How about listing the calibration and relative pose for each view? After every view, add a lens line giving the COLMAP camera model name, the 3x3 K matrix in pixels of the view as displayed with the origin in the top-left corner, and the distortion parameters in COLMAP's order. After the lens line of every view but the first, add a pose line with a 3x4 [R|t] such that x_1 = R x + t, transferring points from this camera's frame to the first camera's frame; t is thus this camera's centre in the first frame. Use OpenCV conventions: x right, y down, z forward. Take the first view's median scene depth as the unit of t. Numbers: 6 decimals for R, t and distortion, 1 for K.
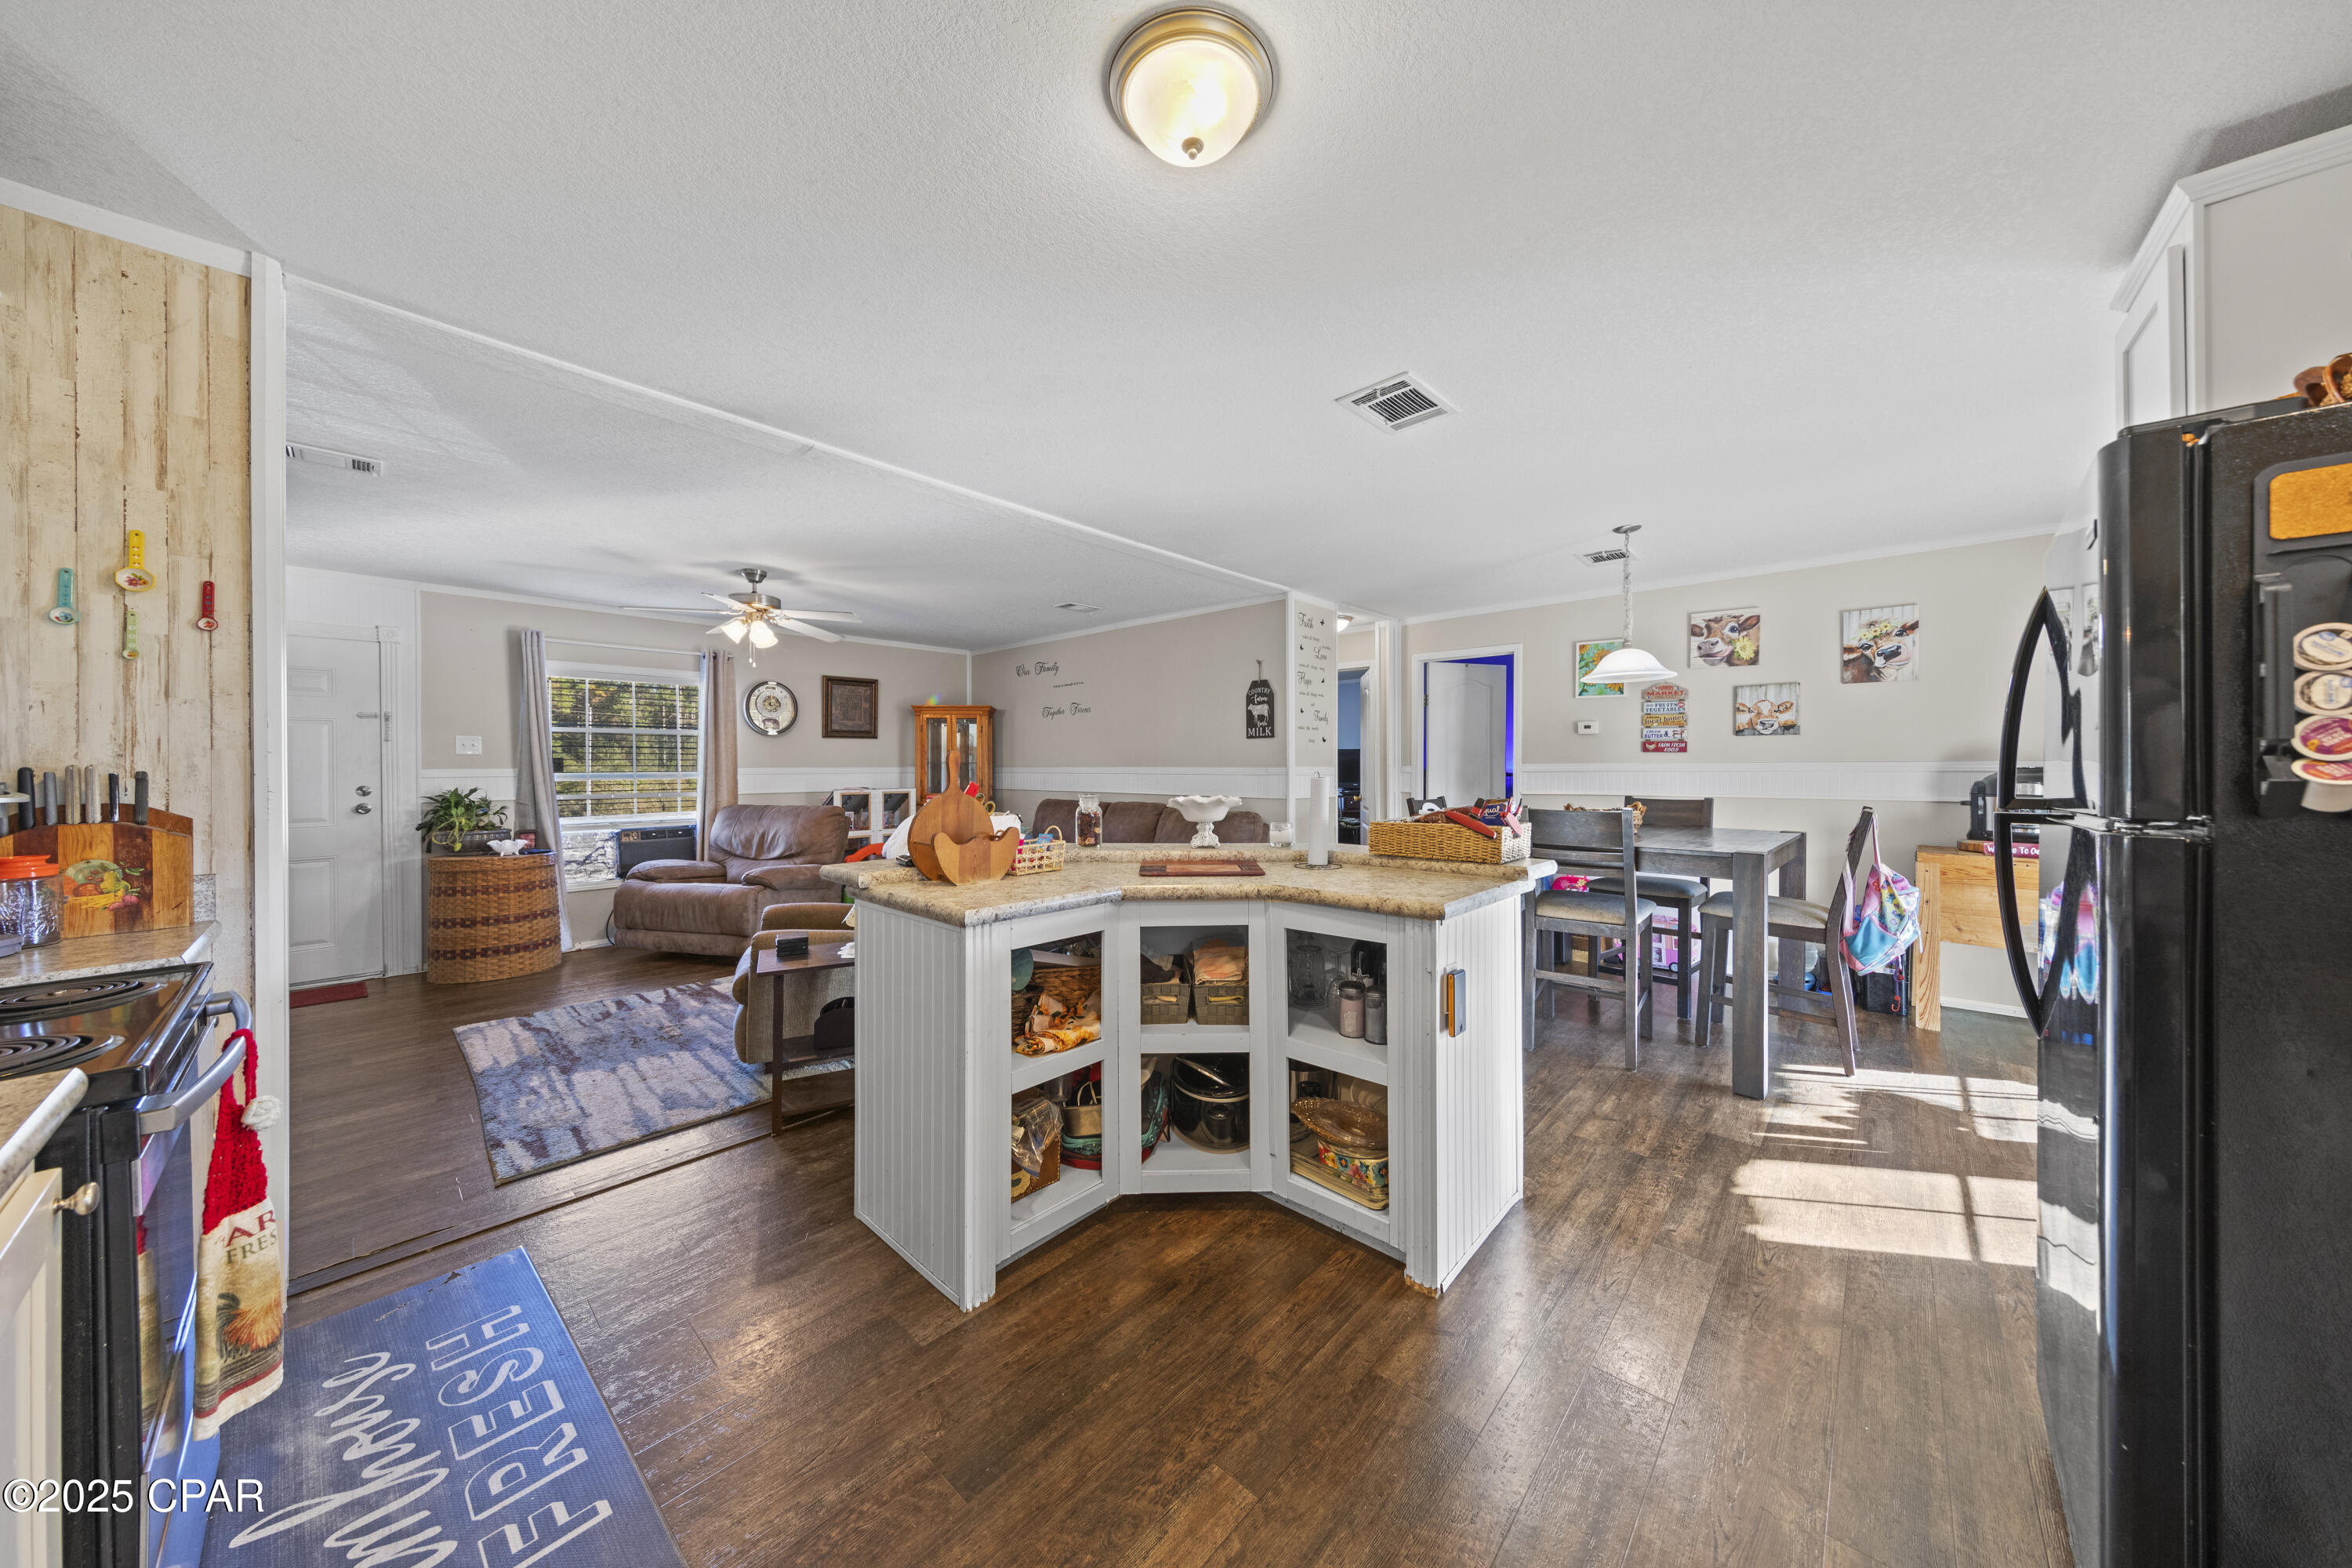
lens RADIAL K [[769.2, 0, 1183.6], [0, 769.2, 765.0], [0, 0, 1]] dist [0.004520, 0.000140]
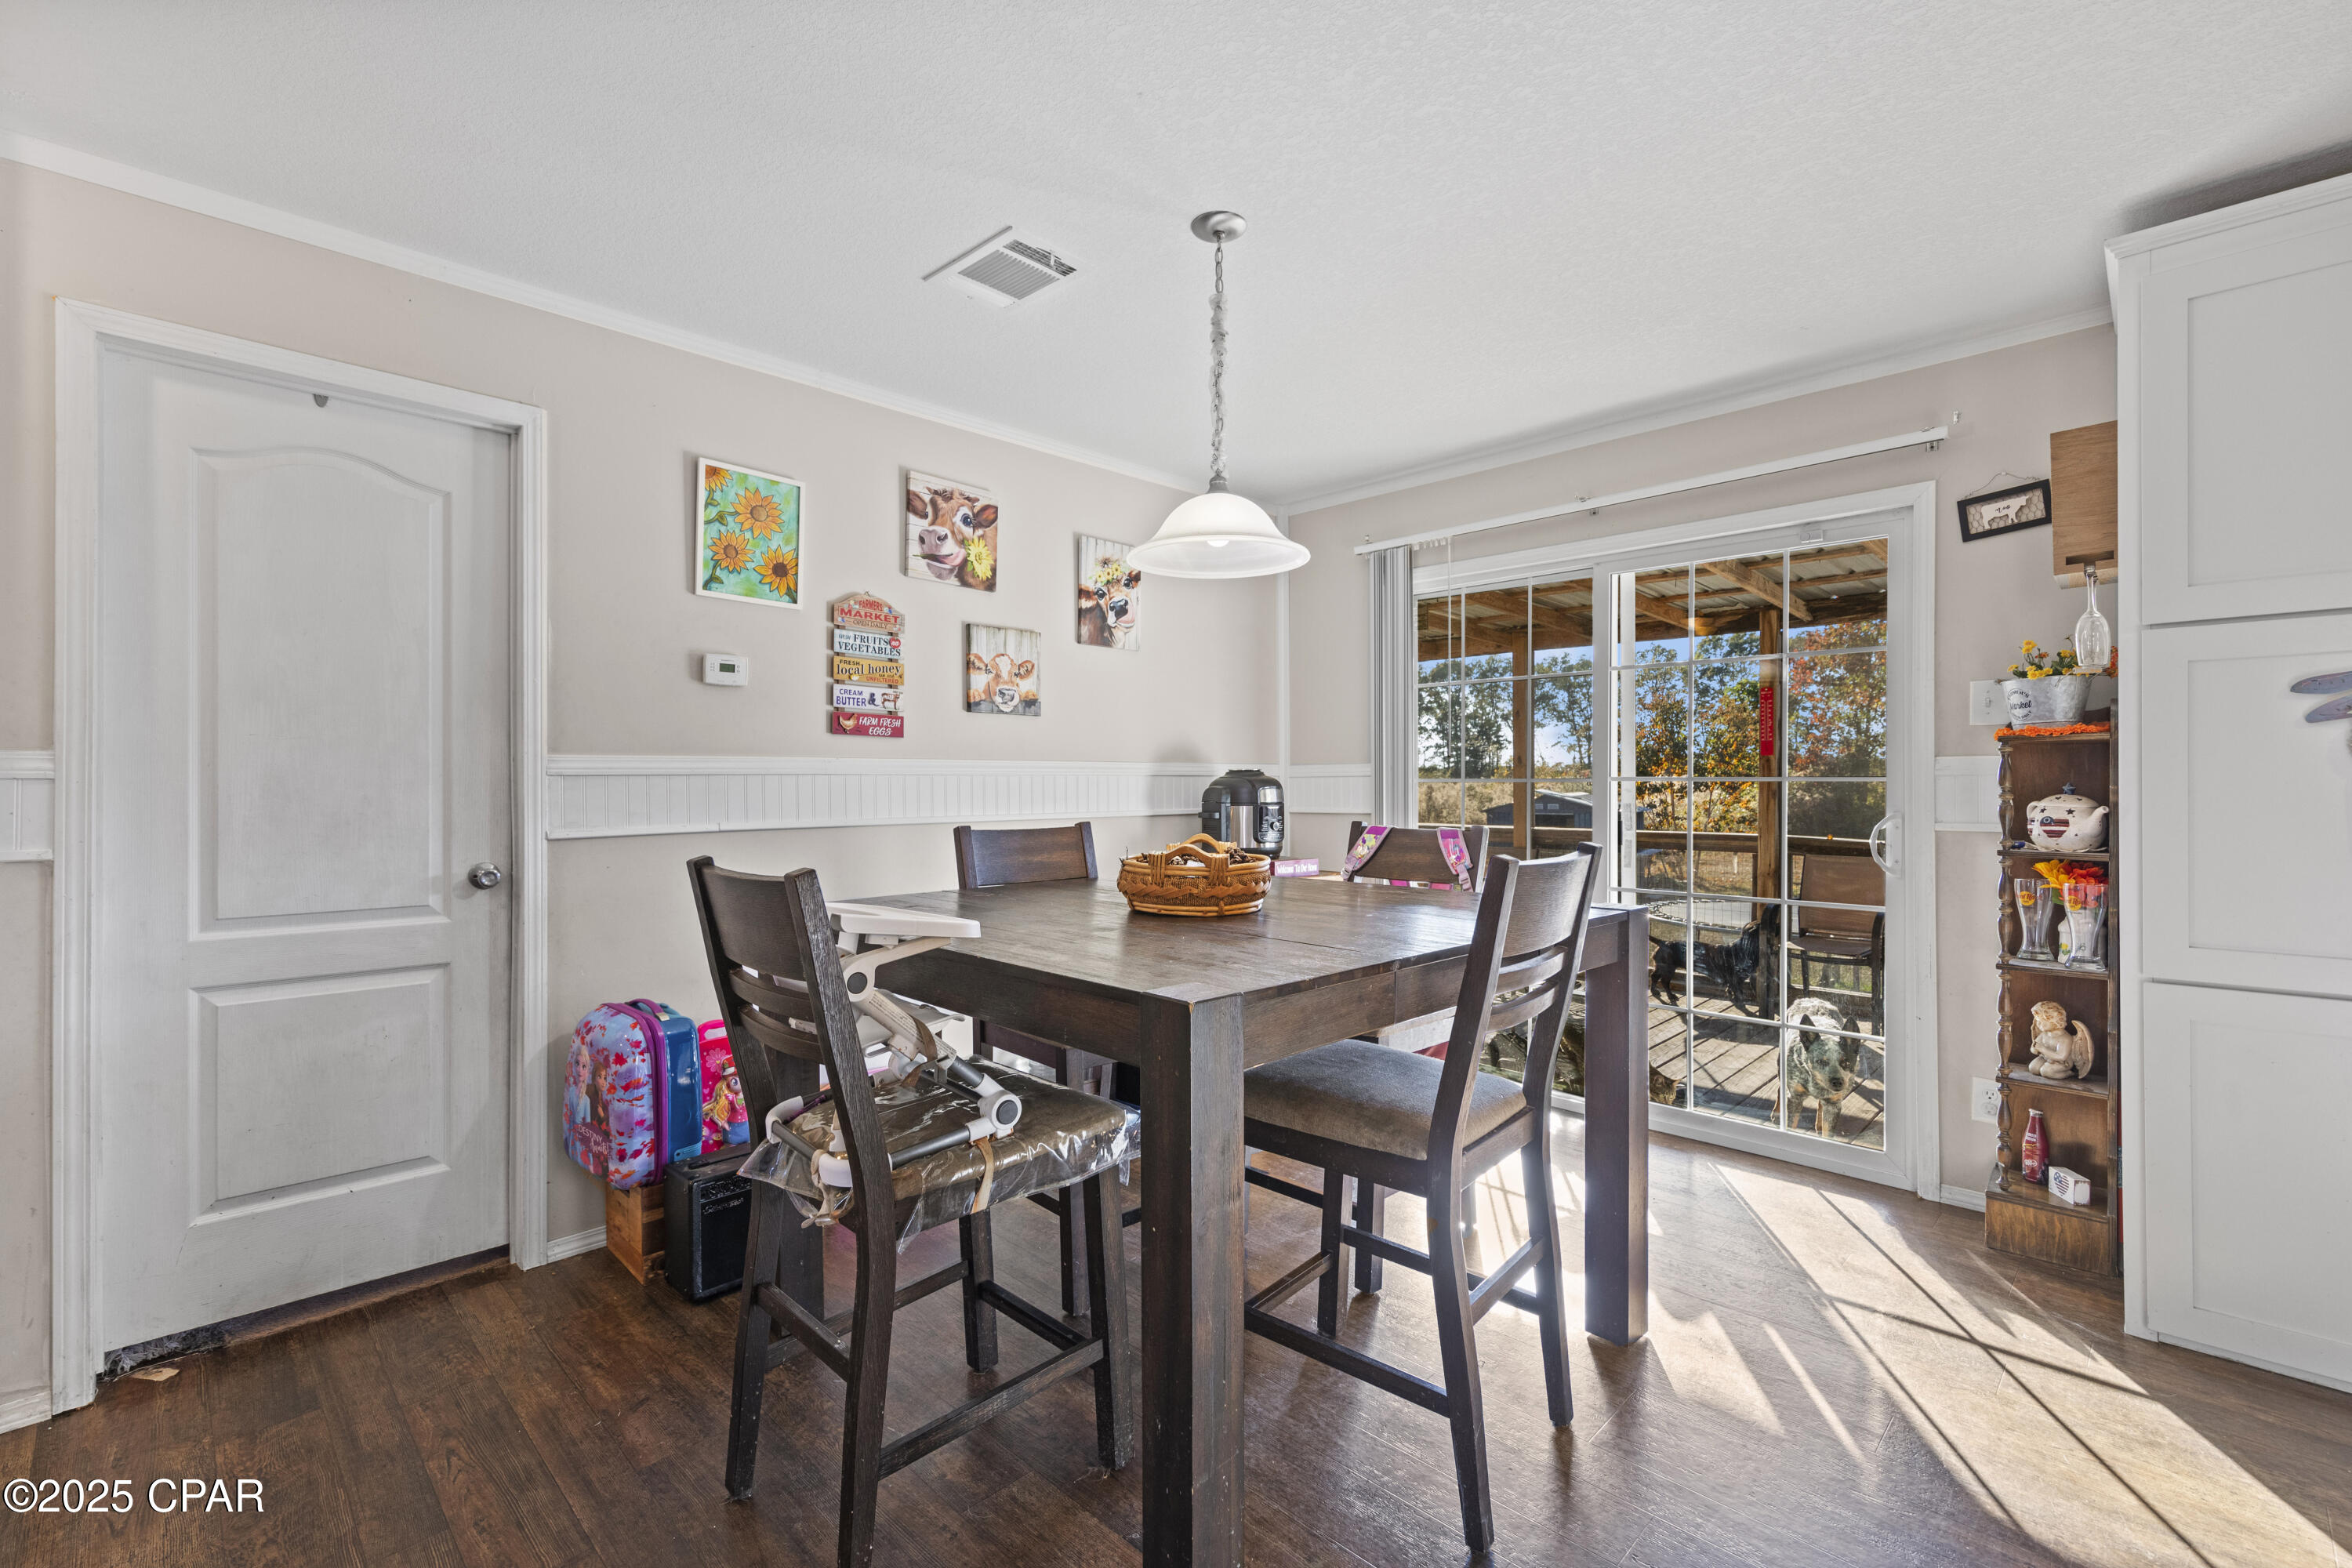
lens RADIAL K [[1036.8, 0, 1213.0], [0, 1036.8, 783.1], [0, 0, 1]] dist [0.021422, 0.001035]
pose [[0.026474, 0.001238, 0.999649, -0.036732], [0.000663, 0.999999, -0.001256, 0.016549], [-0.999649, 0.000696, 0.026473, 0.872836]]
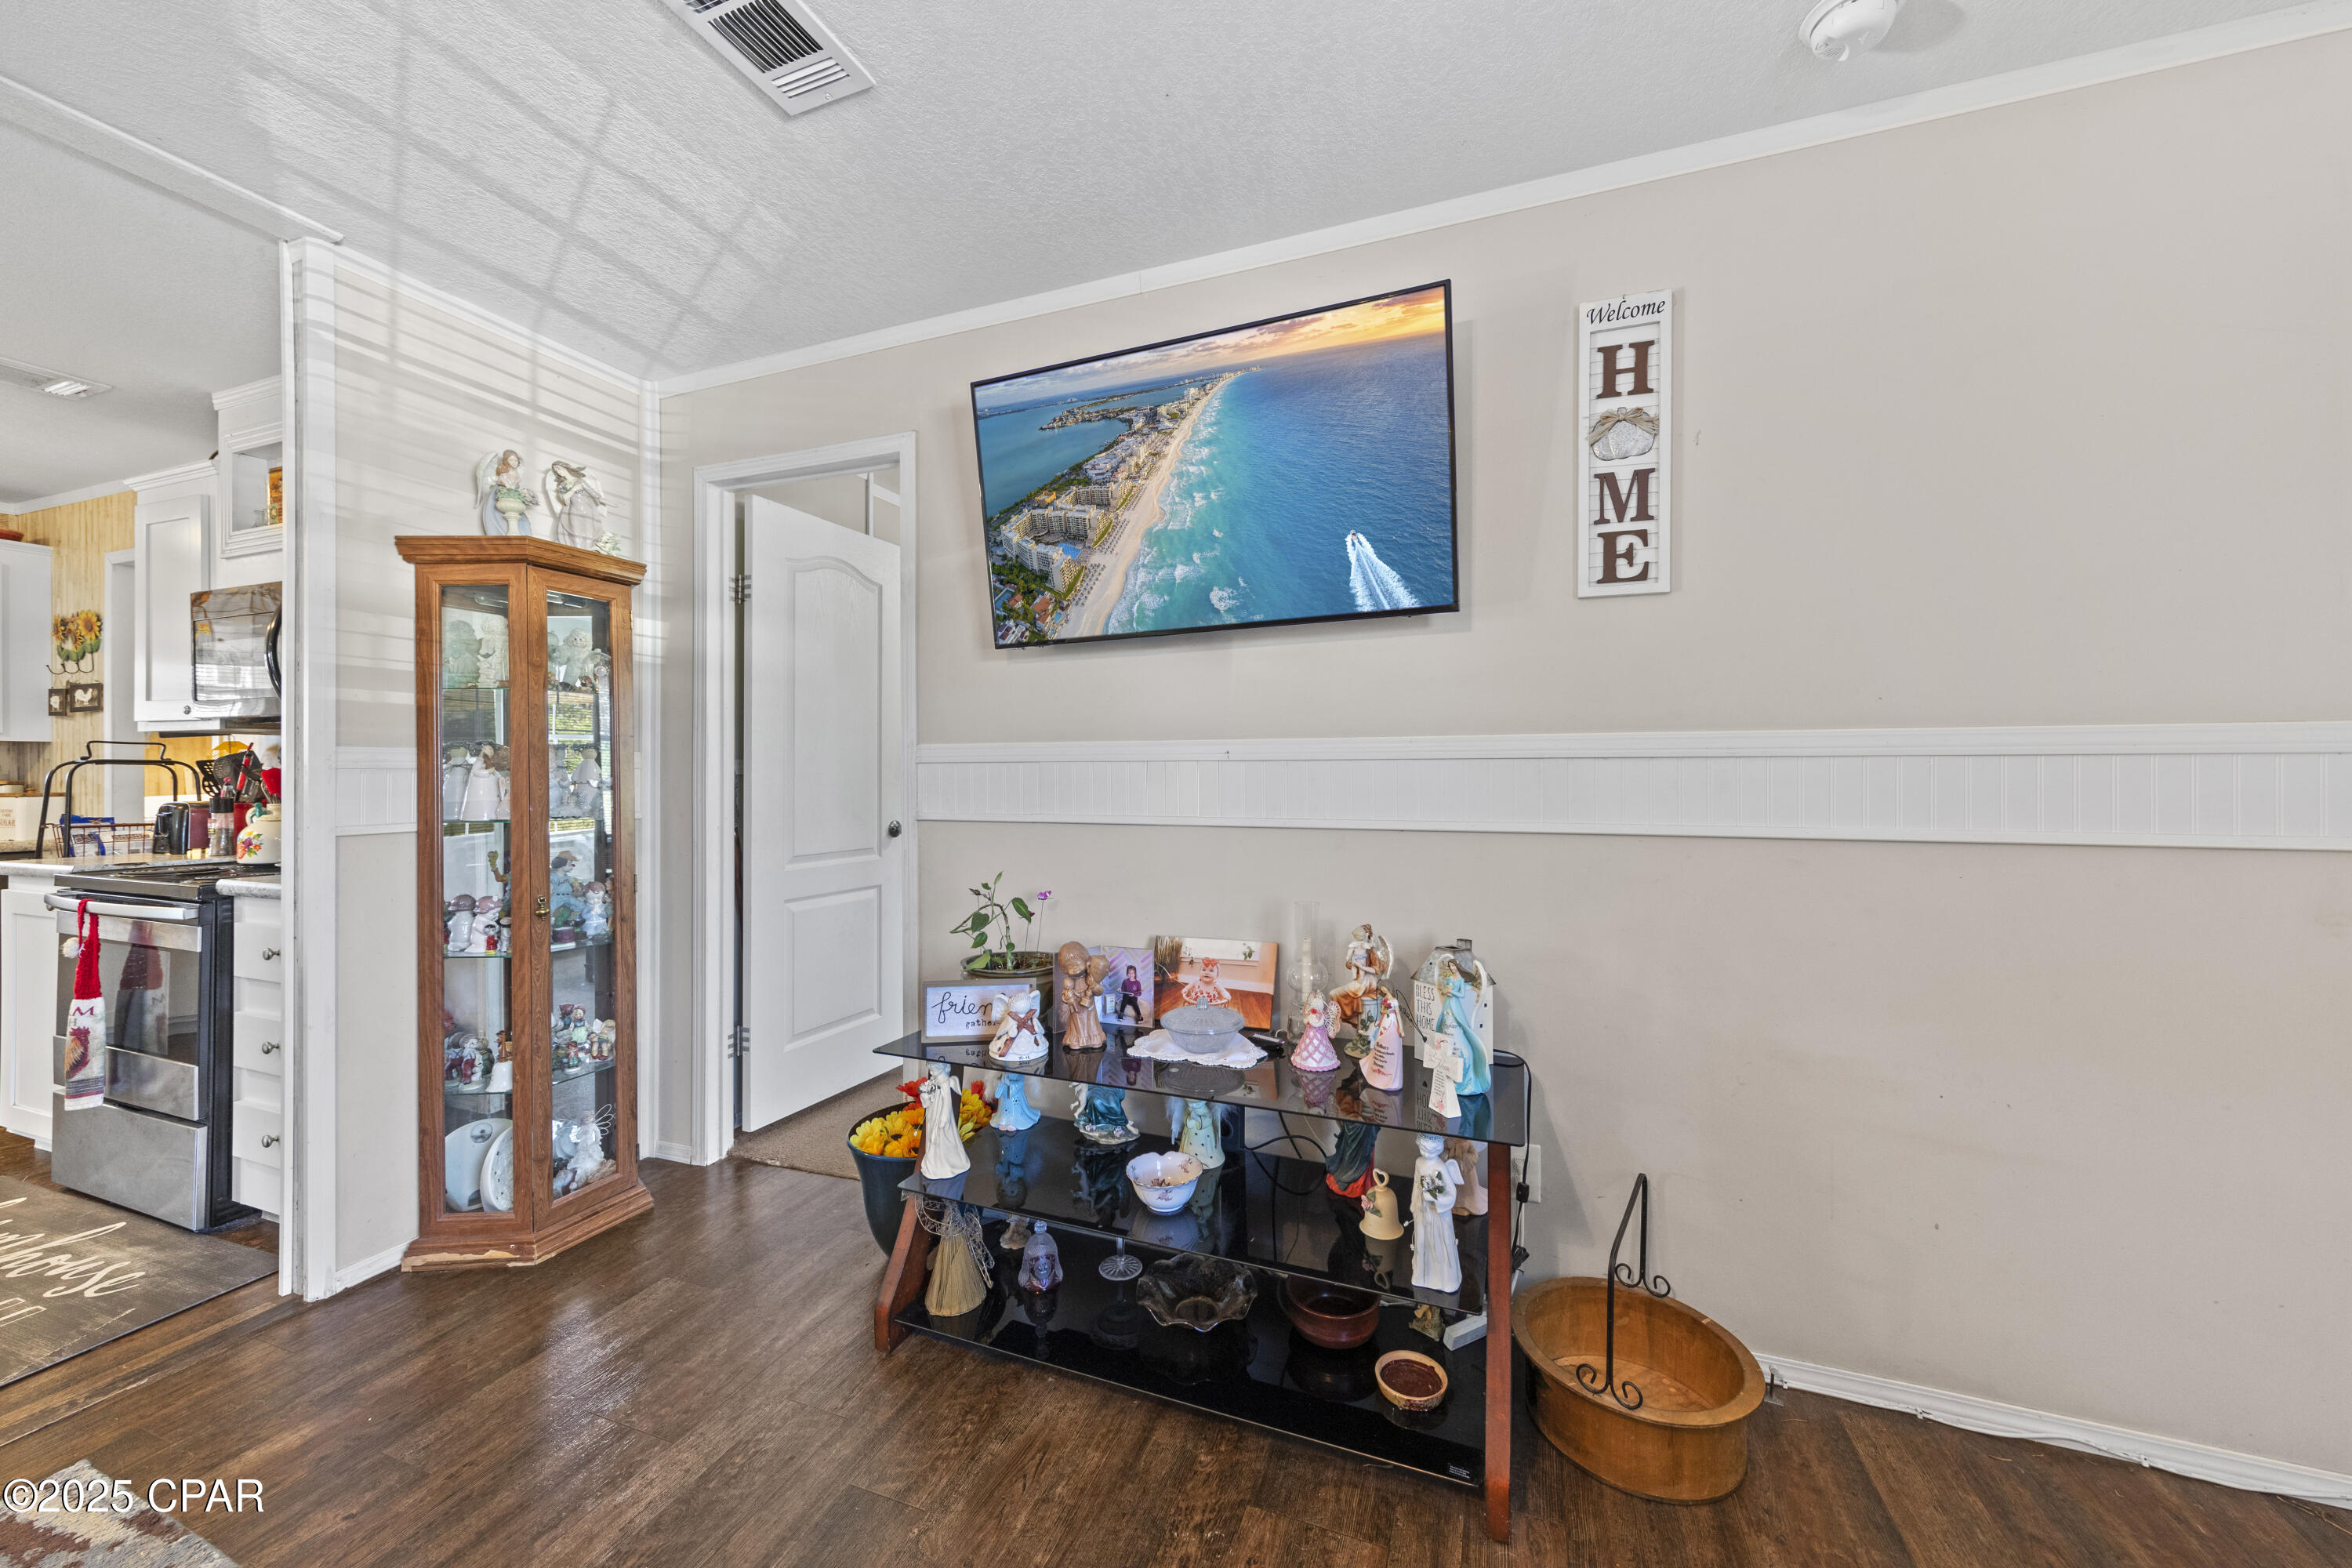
lens RADIAL K [[850.0, 0, 1153.8], [0, 850.0, 800.7], [0, 0, 1]] dist [-0.001081, 0.000467]
pose [[-0.926542, 0.003860, -0.376171, -0.730550], [0.001043, 0.999970, 0.007692, 0.030937], [0.376189, 0.006734, -0.926518, 0.985681]]
